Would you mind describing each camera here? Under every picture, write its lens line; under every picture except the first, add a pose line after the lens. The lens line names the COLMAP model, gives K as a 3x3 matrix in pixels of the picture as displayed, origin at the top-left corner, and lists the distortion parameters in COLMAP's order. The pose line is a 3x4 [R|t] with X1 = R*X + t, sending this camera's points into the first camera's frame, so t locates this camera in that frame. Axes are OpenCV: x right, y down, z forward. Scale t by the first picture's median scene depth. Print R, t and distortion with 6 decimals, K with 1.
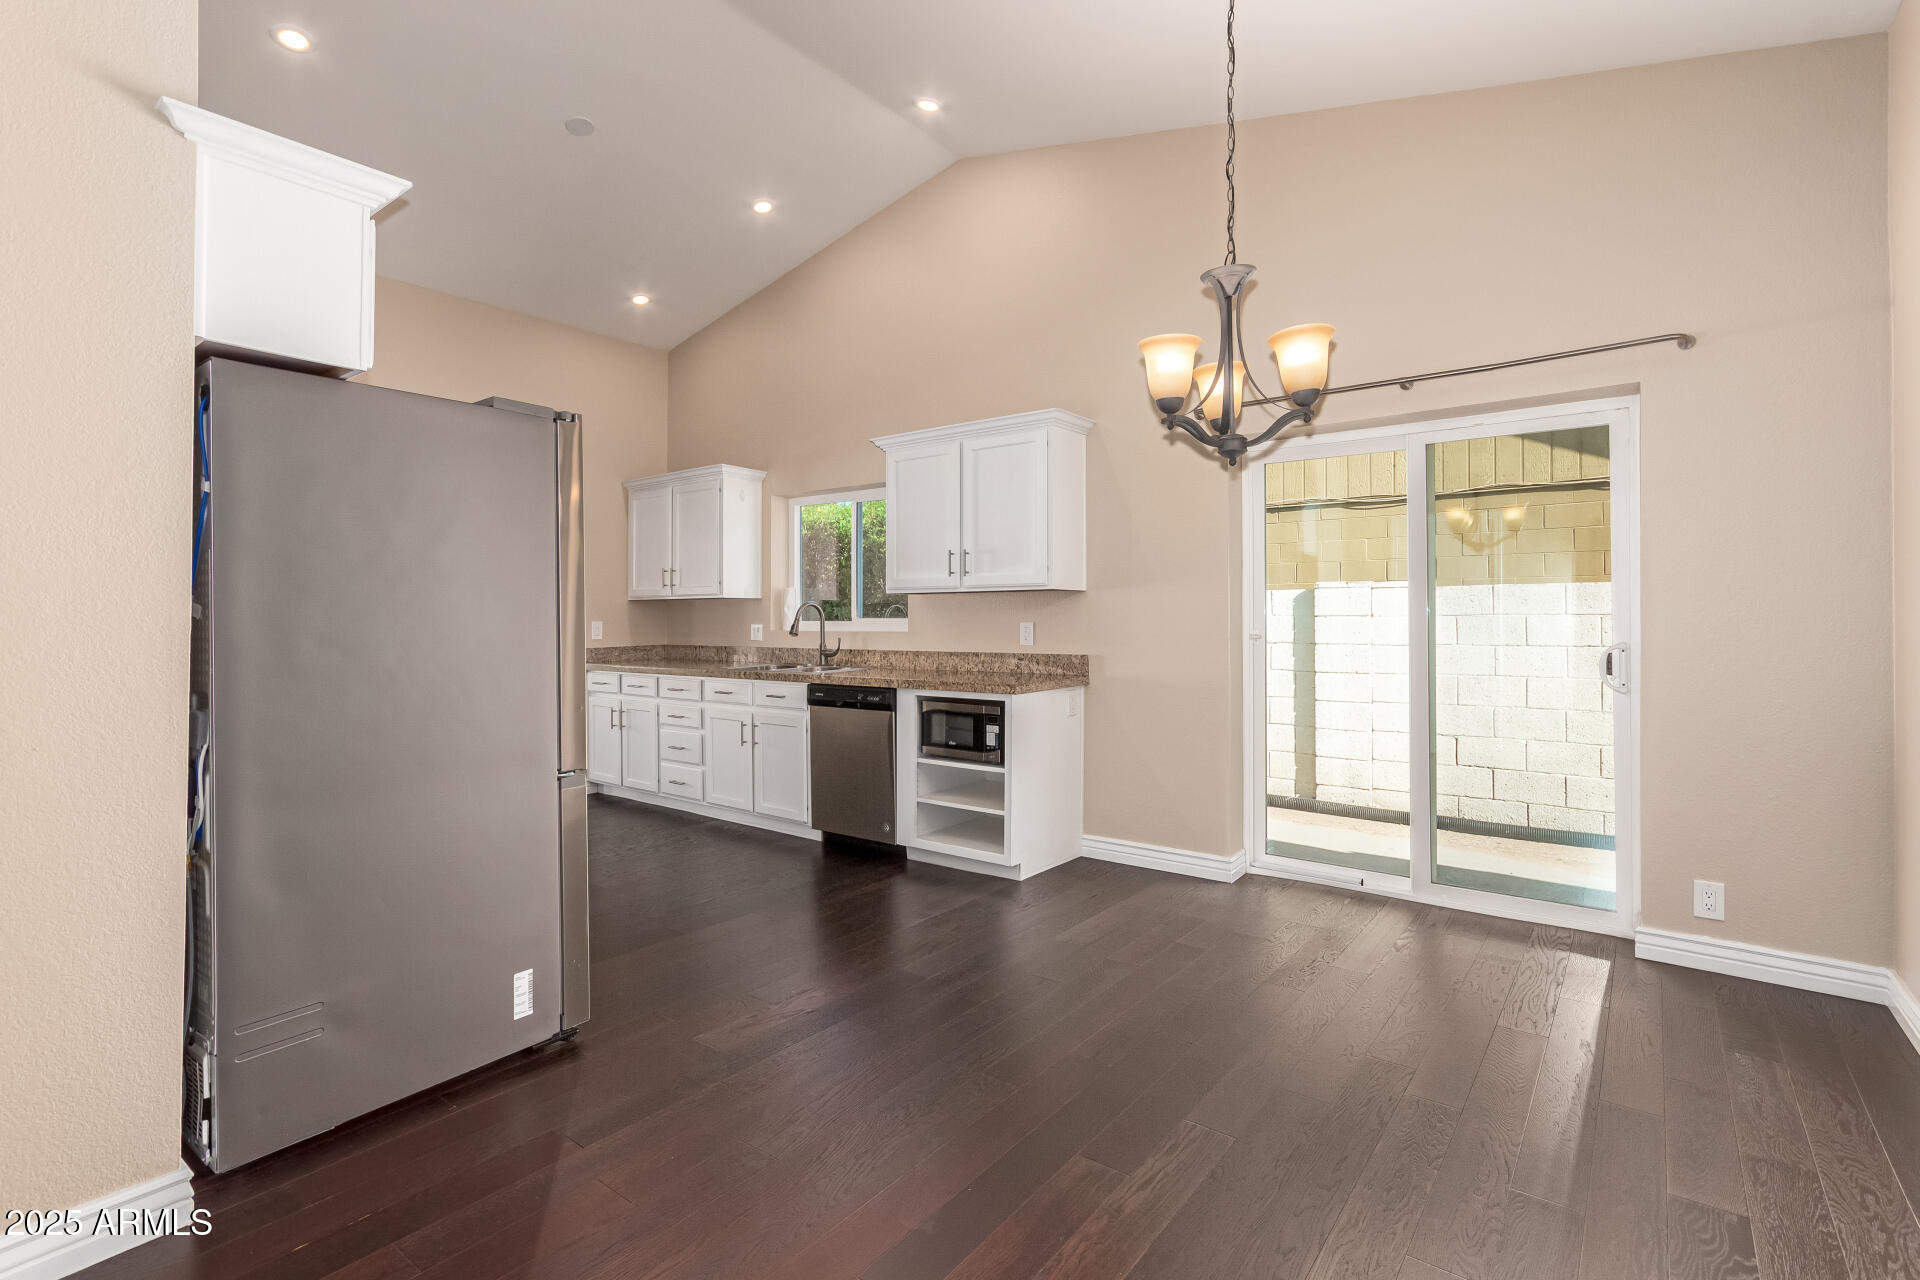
lens RADIAL K [[893.1, 0, 947.7], [0, 893.1, 624.8], [0, 0, 1]] dist [-0.001662, 0.002493]
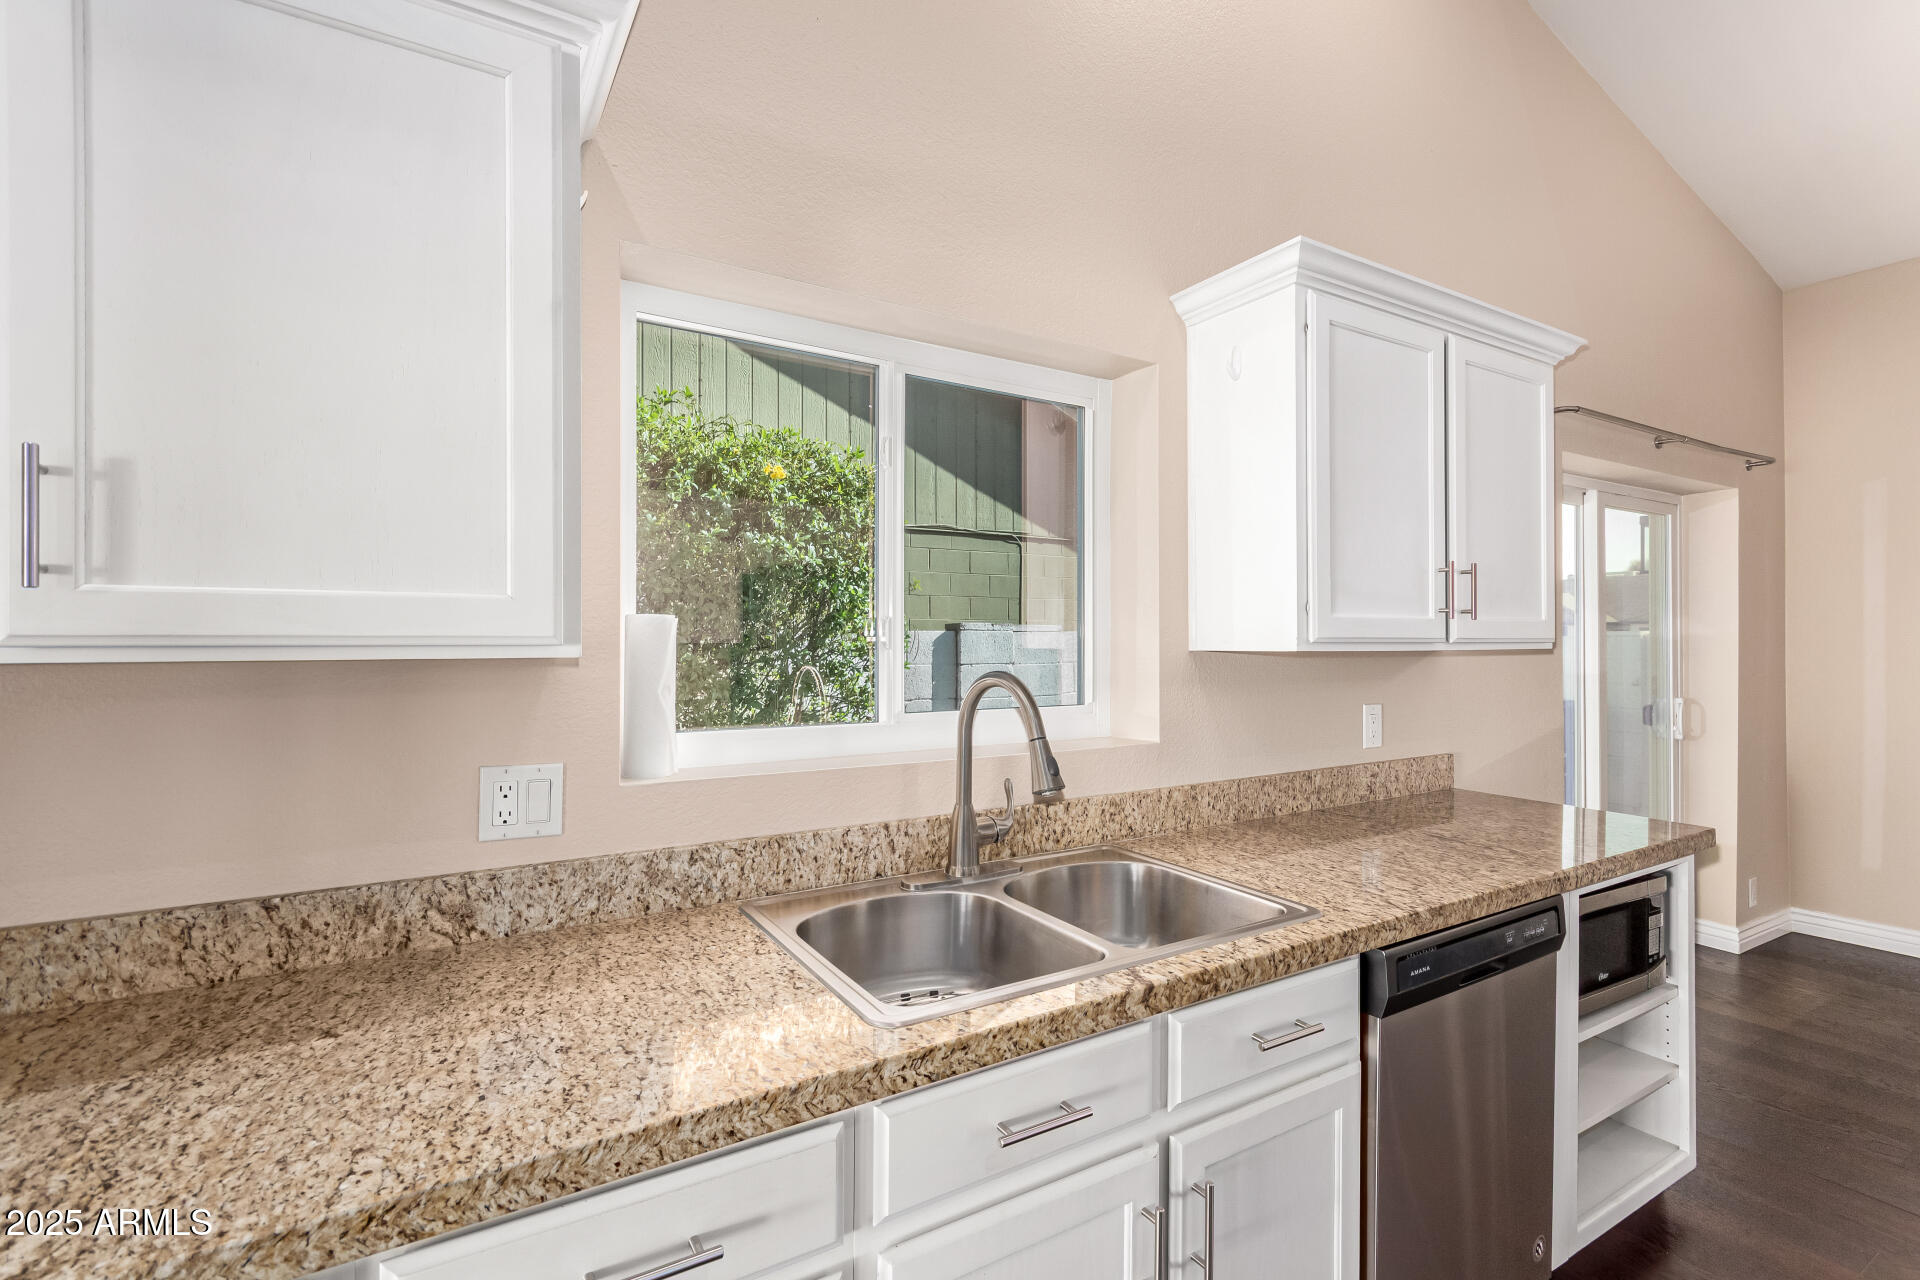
lens RADIAL K [[893.1, 0, 965.3], [0, 893.1, 625.9], [0, 0, 1]] dist [-0.001662, 0.002493]
pose [[0.342674, 0.017581, 0.939290, -0.494719], [0.005625, 0.999769, -0.020765, -0.039280], [-0.939438, 0.012399, 0.342496, 1.031541]]
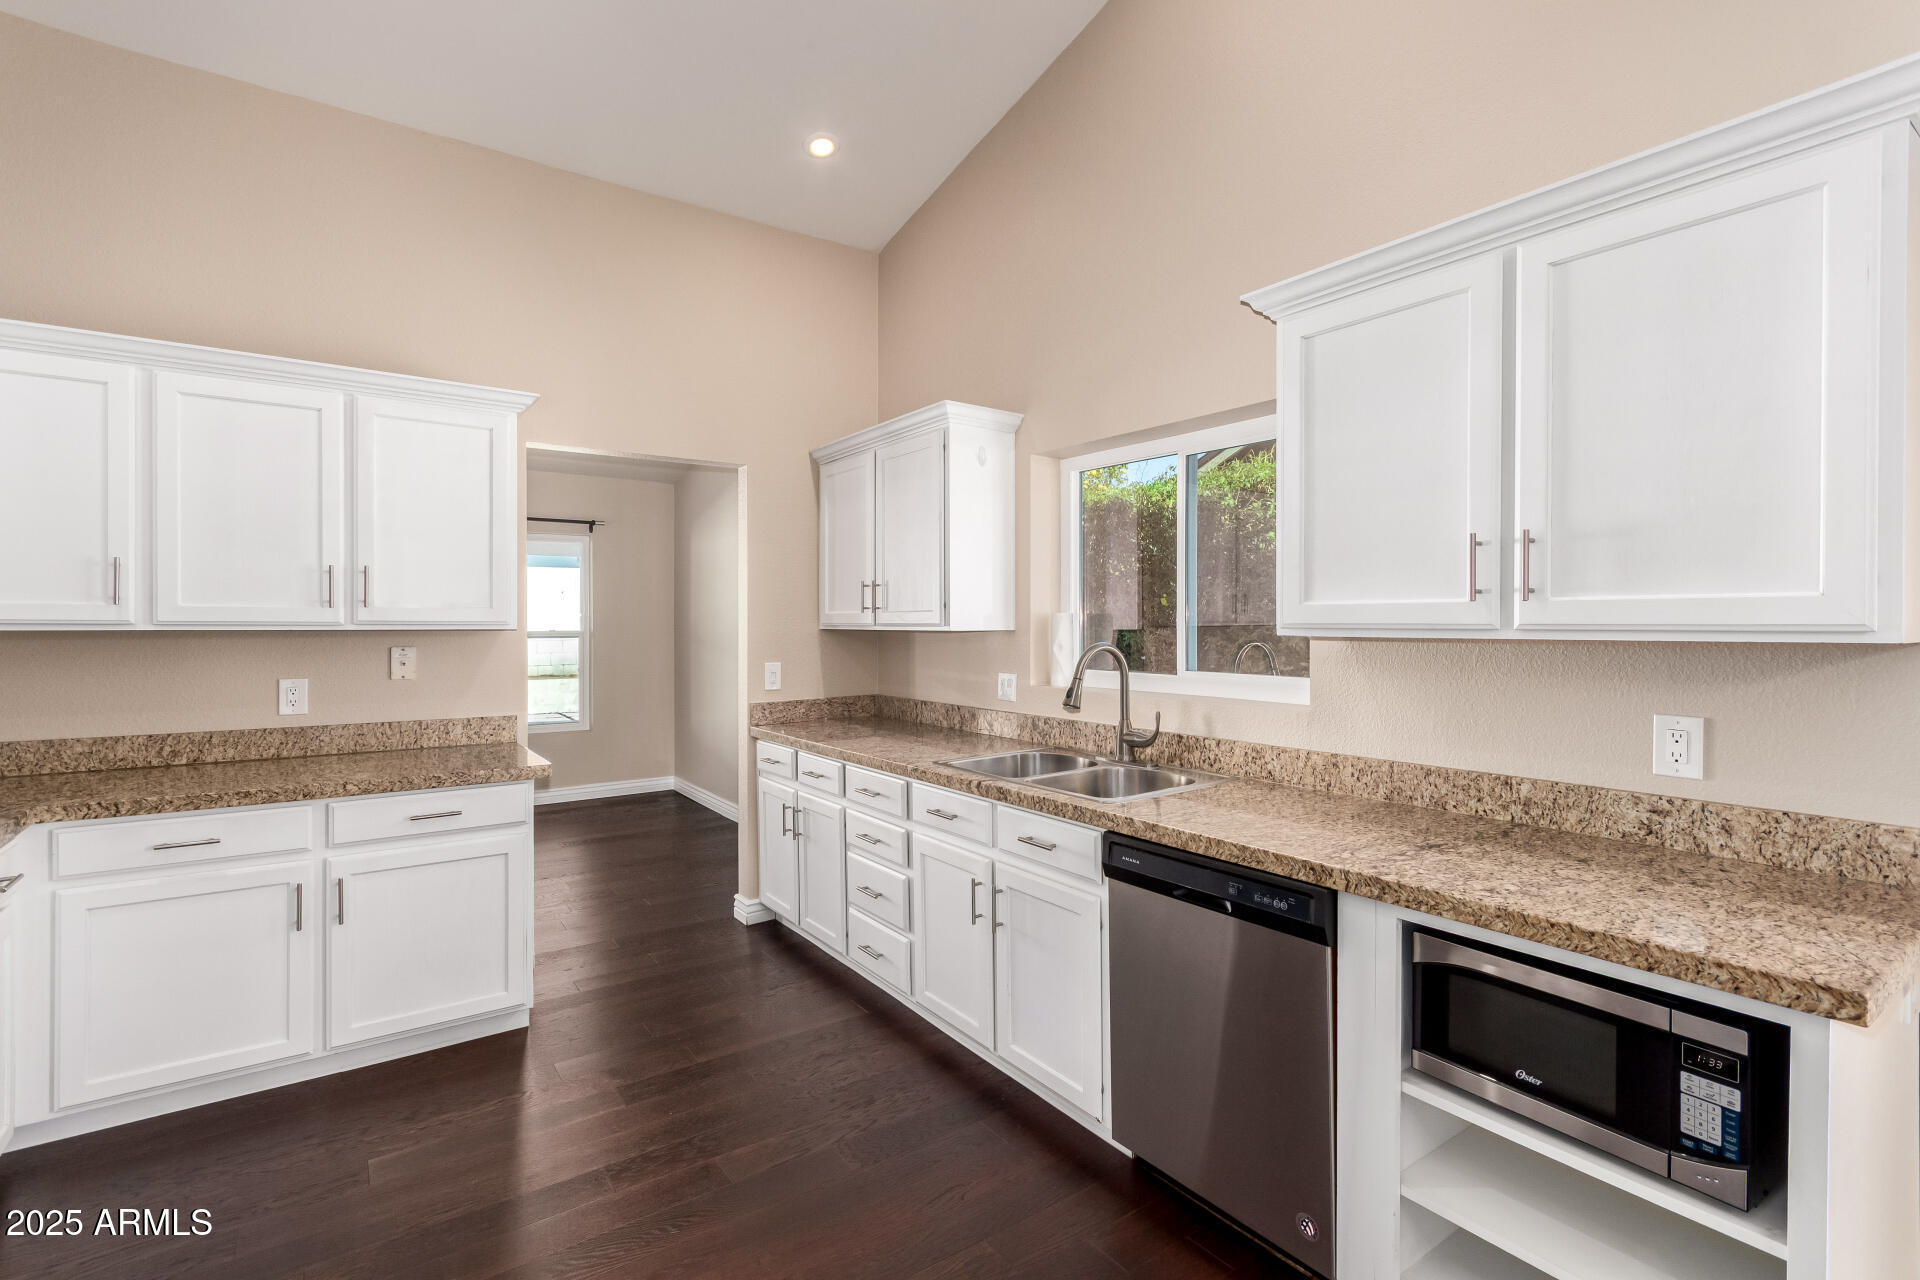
lens RADIAL K [[893.1, 0, 949.2], [0, 893.1, 624.2], [0, 0, 1]] dist [-0.001662, 0.002493]
pose [[0.956992, -0.001192, -0.290111, -0.099234], [0.001464, 0.999999, 0.000724, -0.042490], [0.290110, -0.001117, 0.956993, 0.533263]]
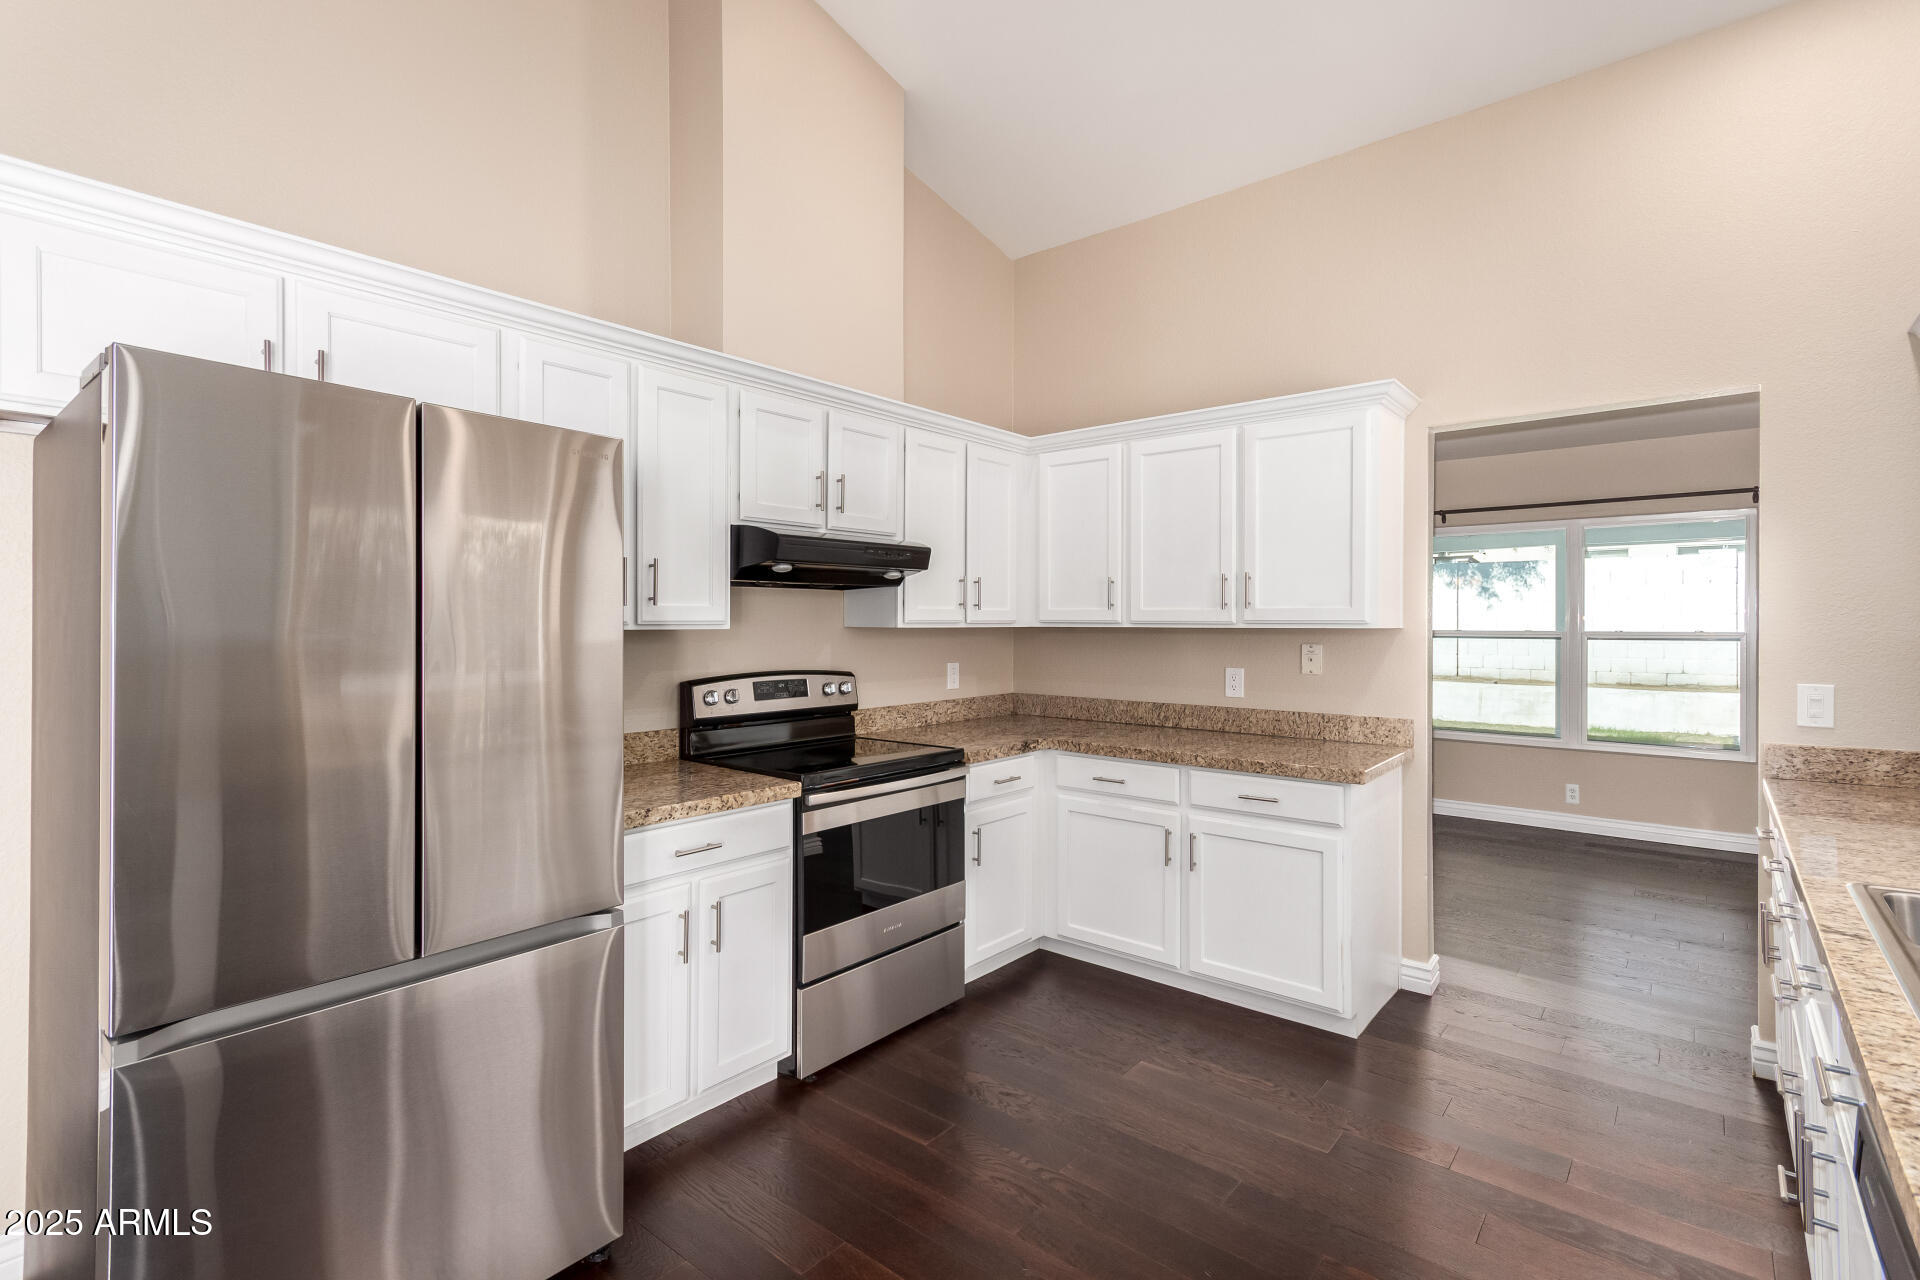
lens RADIAL K [[893.1, 0, 965.7], [0, 893.1, 625.6], [0, 0, 1]] dist [-0.001662, 0.002493]
pose [[-0.035638, 0.004779, -0.999353, 0.056008], [0.001329, 0.999988, 0.004734, -0.044533], [0.999364, -0.001160, -0.035644, 0.811904]]
